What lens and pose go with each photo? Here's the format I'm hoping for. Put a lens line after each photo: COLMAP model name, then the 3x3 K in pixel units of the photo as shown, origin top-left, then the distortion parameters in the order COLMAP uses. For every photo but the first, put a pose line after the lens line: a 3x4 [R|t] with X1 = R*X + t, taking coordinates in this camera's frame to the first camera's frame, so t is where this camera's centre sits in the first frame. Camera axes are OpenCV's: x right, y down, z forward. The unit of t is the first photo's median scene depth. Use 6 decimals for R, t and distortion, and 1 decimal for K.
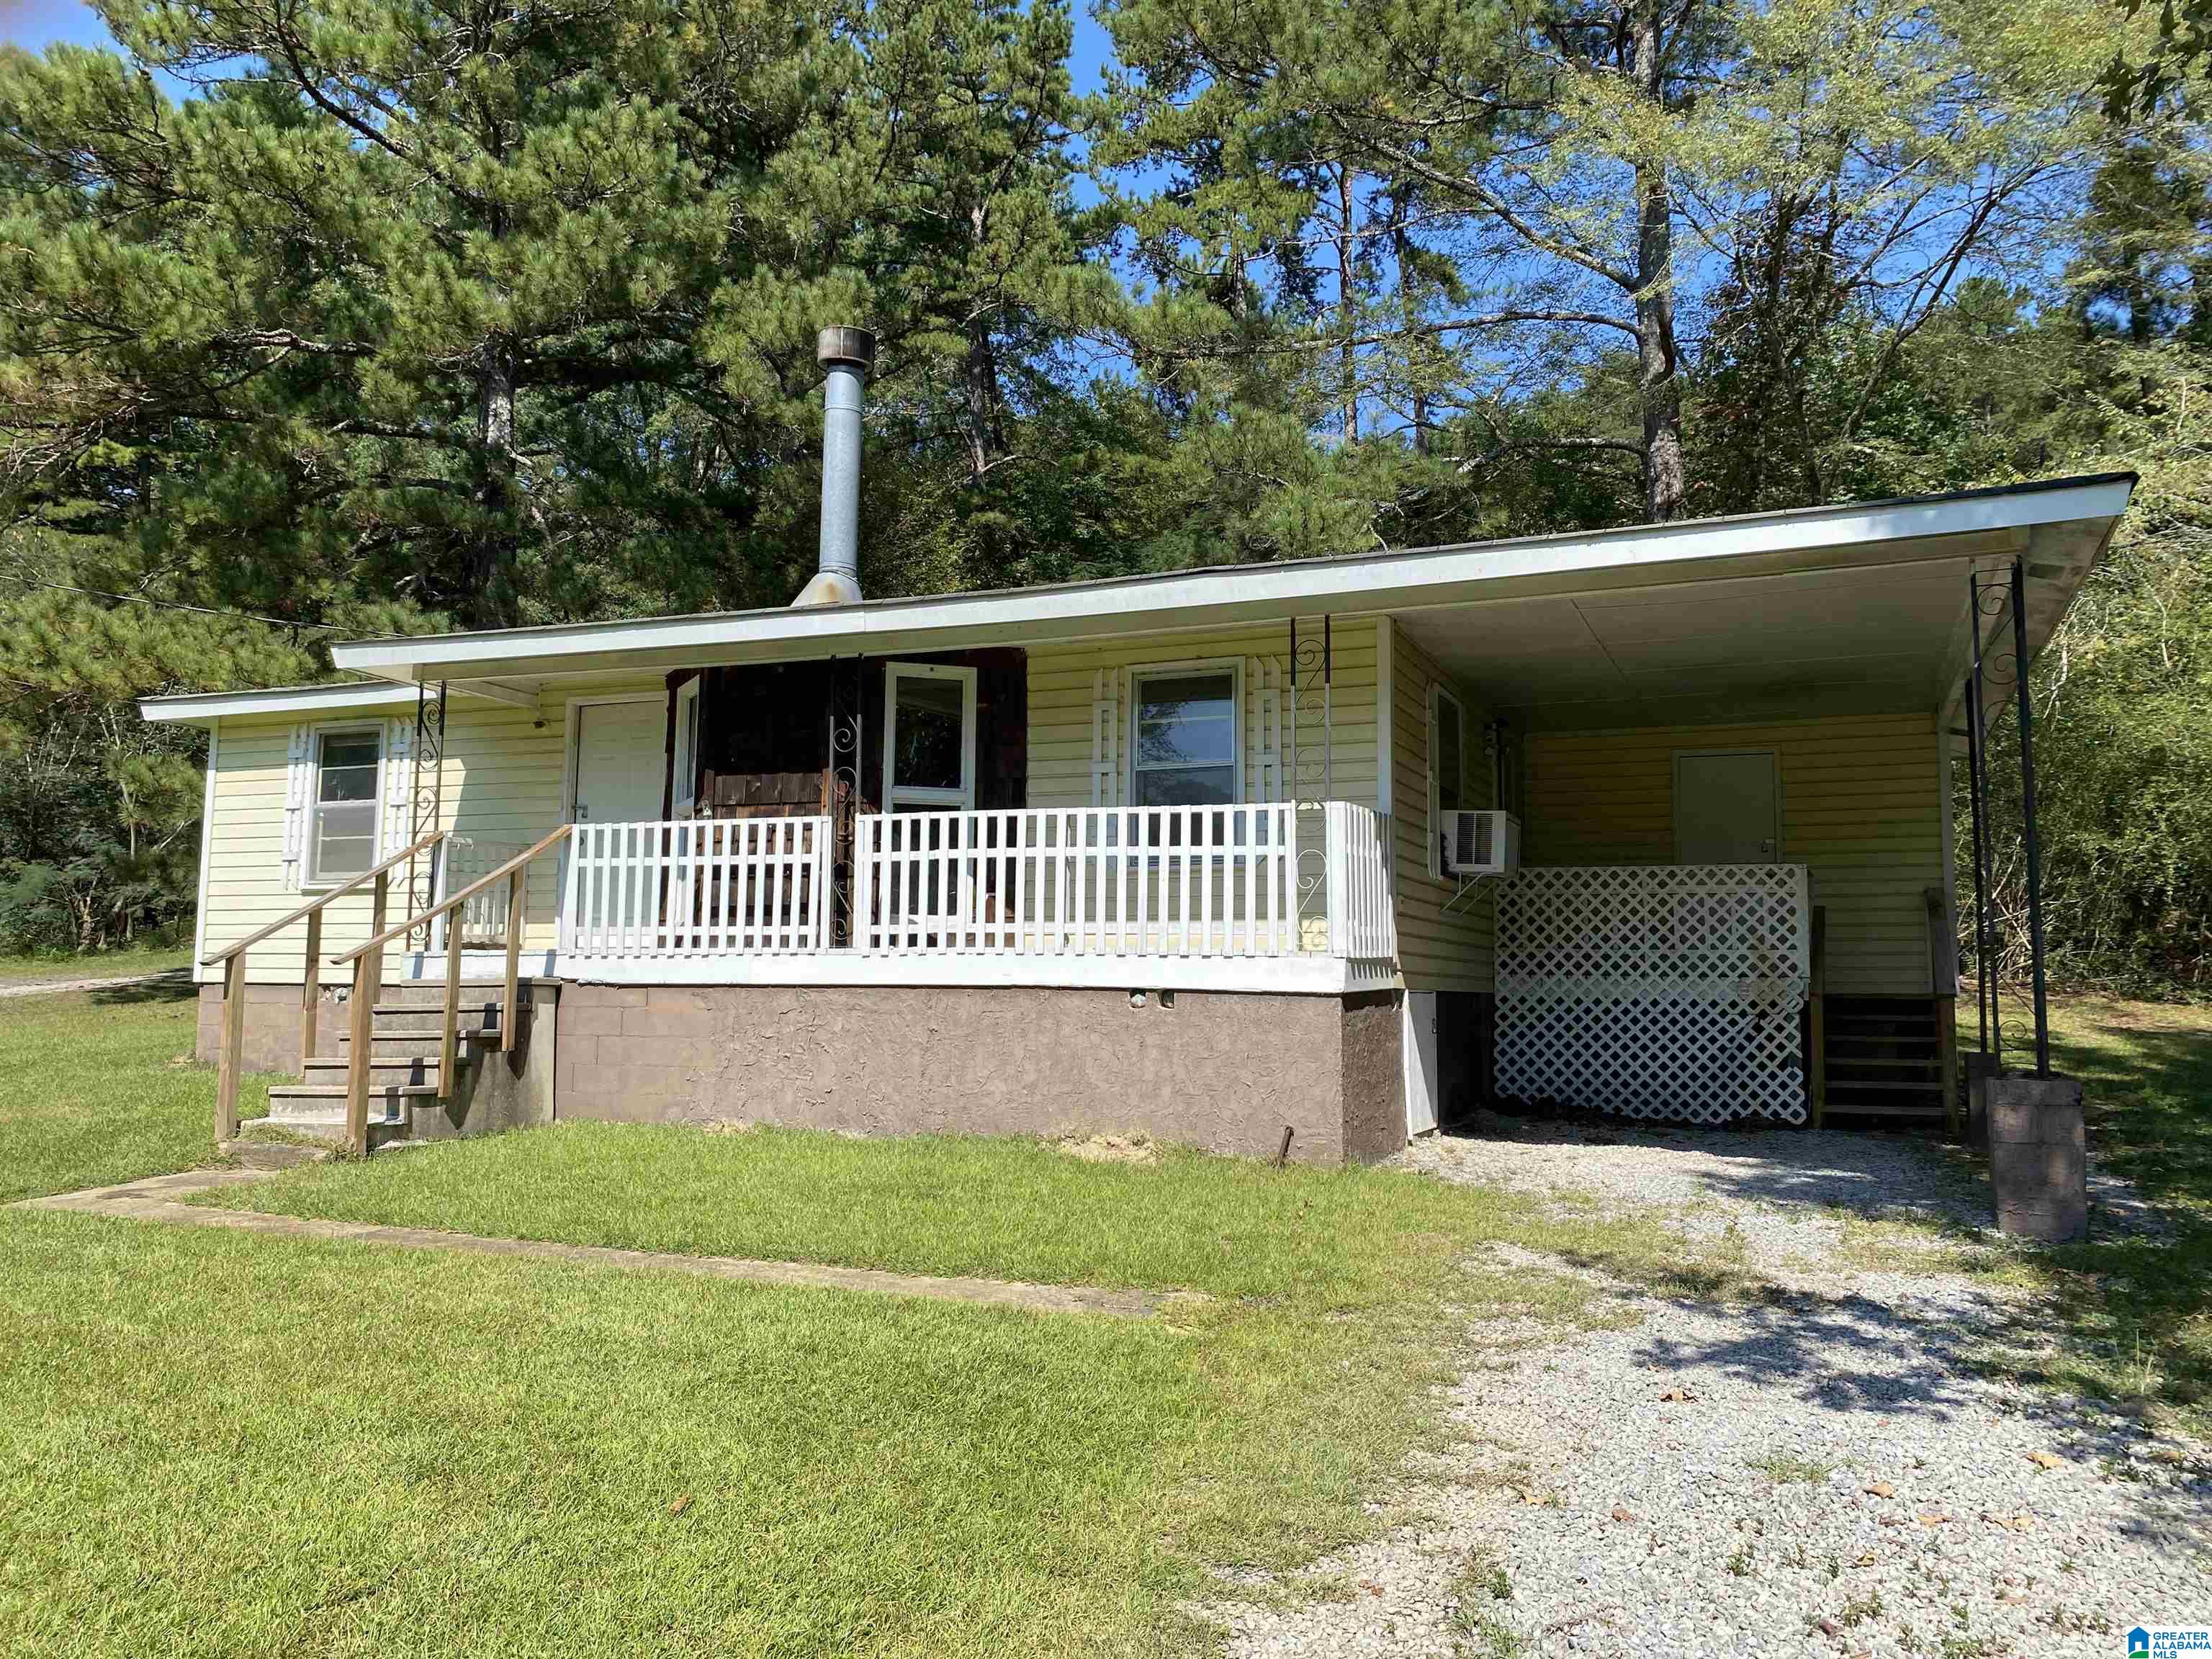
lens RADIAL K [[1847.2, 0, 1106.0], [0, 1847.2, 789.3], [0, 0, 1]] dist [-0.013742, -0.013726]
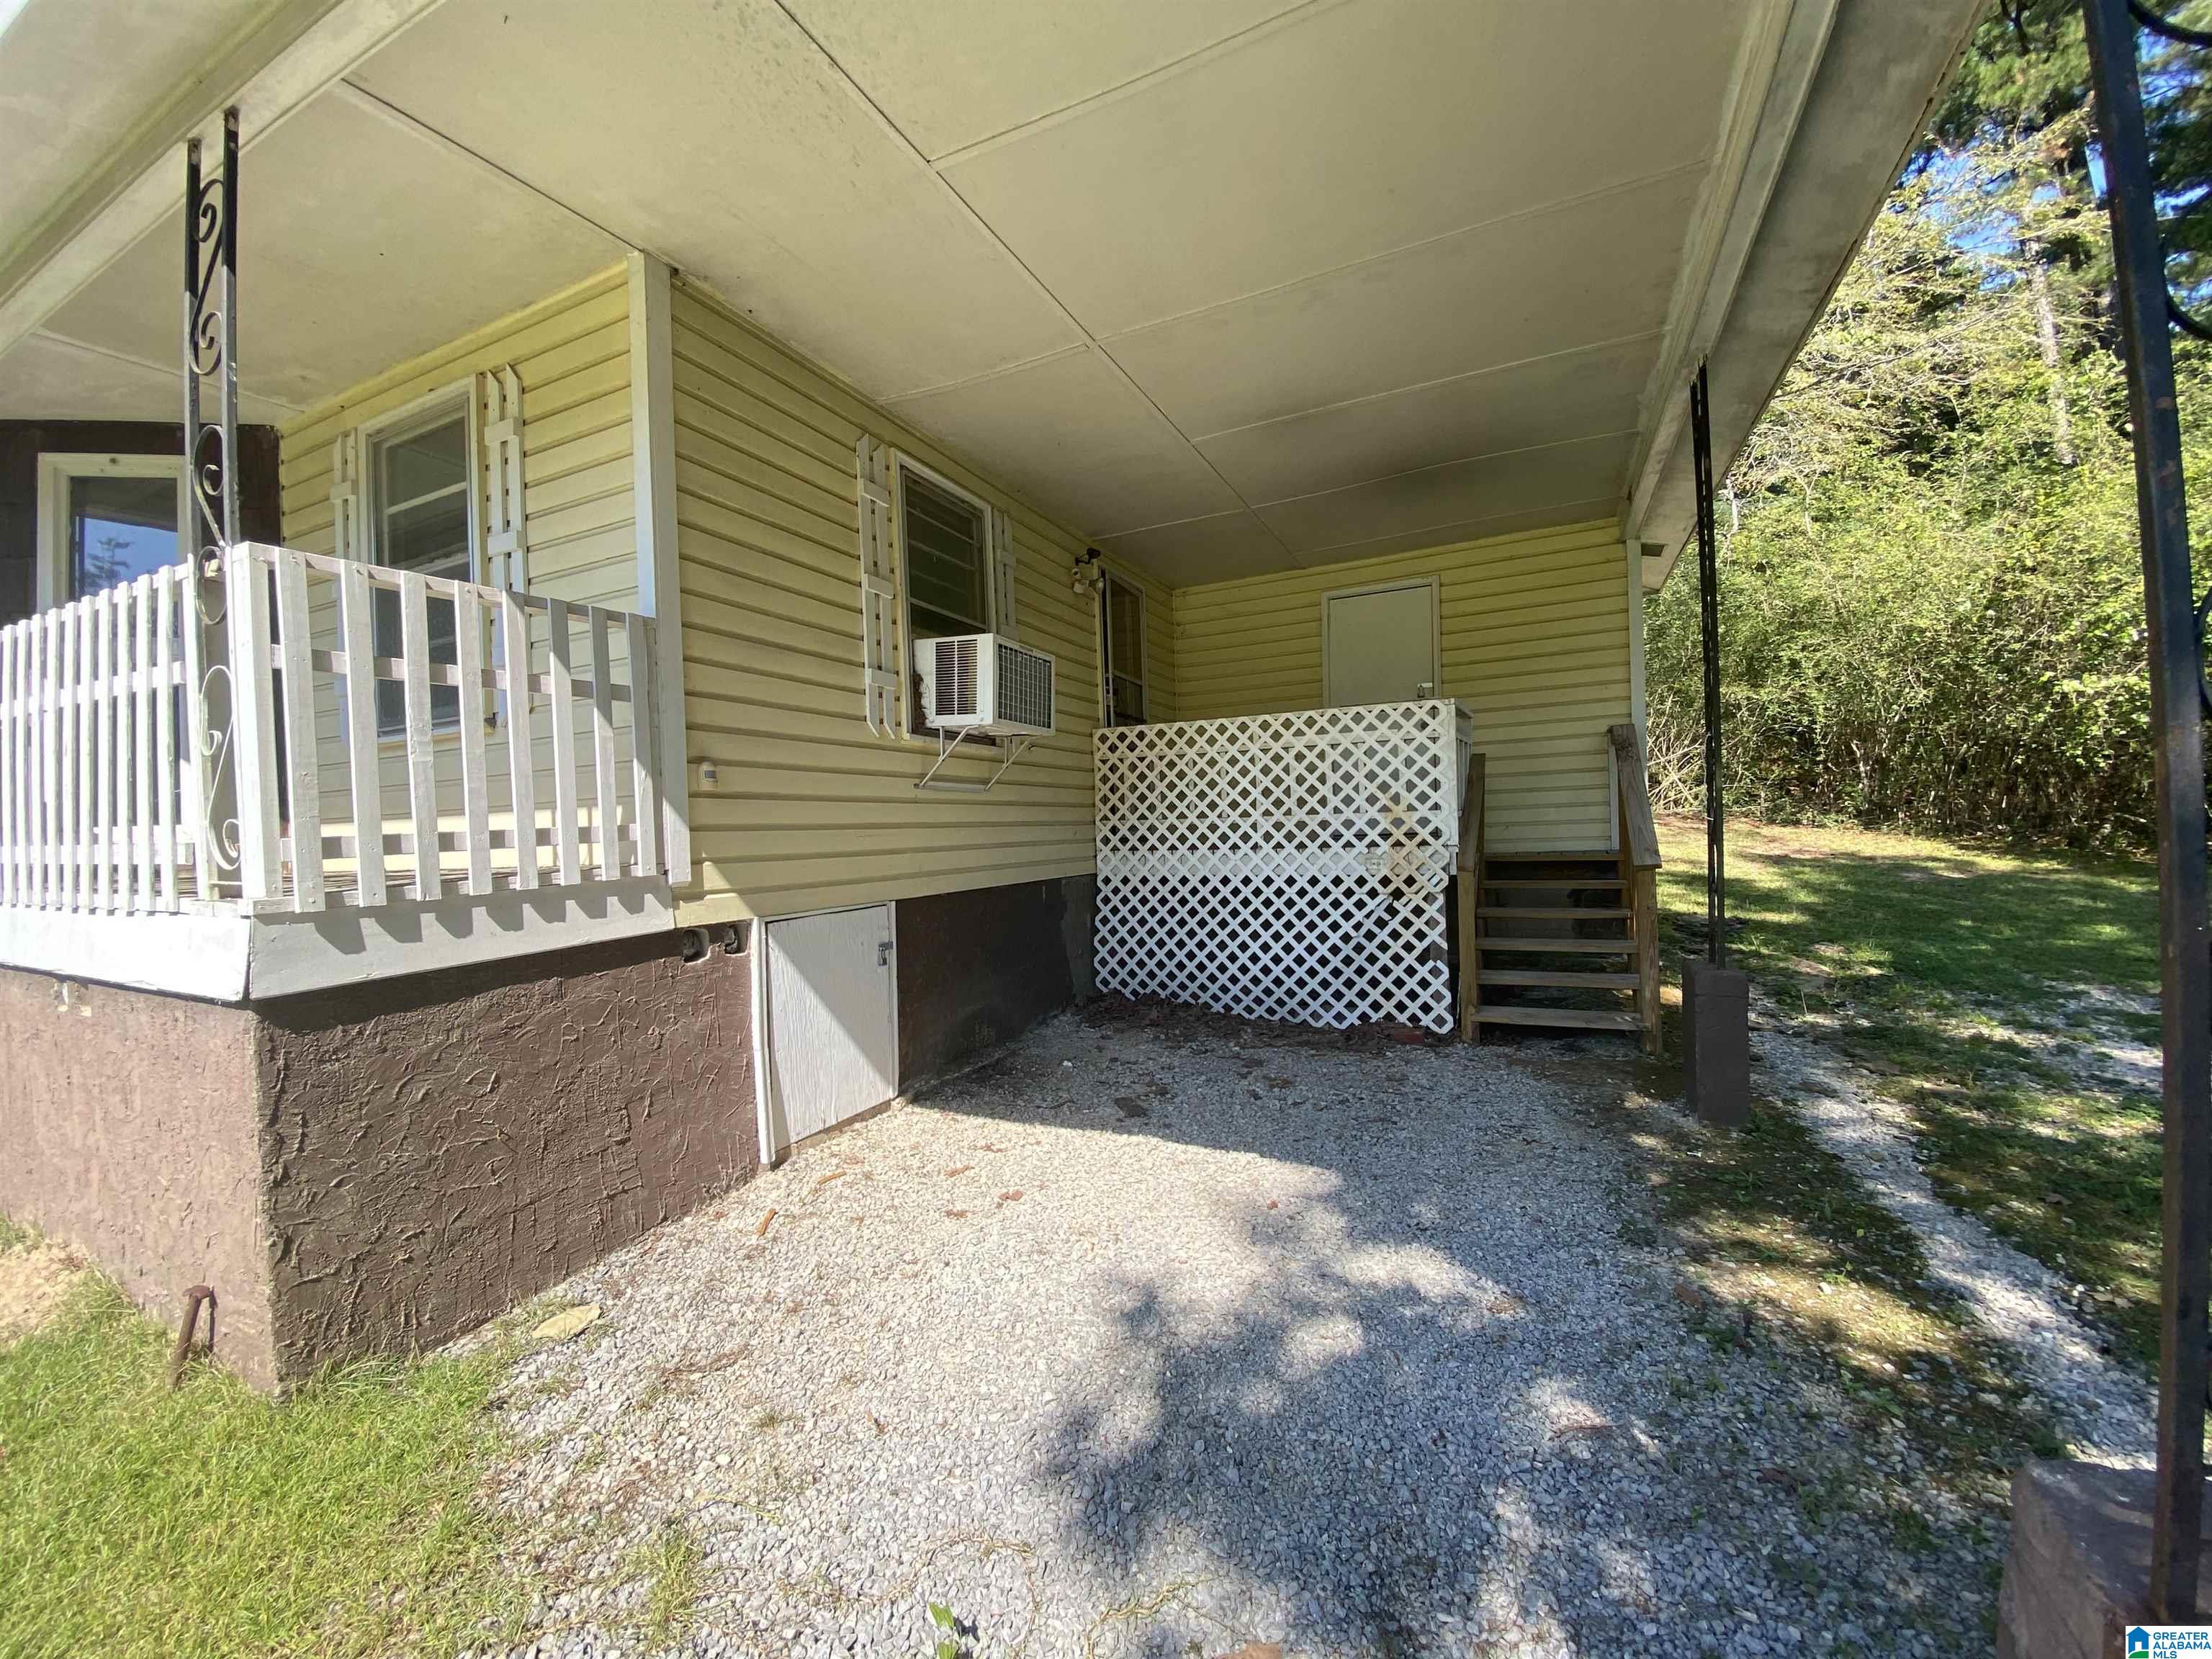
lens RADIAL K [[893.3, 0, 1097.3], [0, 893.3, 834.3], [0, 0, 1]] dist [0.011377, -0.017737]
pose [[0.996384, -0.046885, -0.070851, 0.254740], [0.054984, 0.991602, 0.117053, 0.044781], [0.064768, -0.120525, 0.990595, 0.610876]]
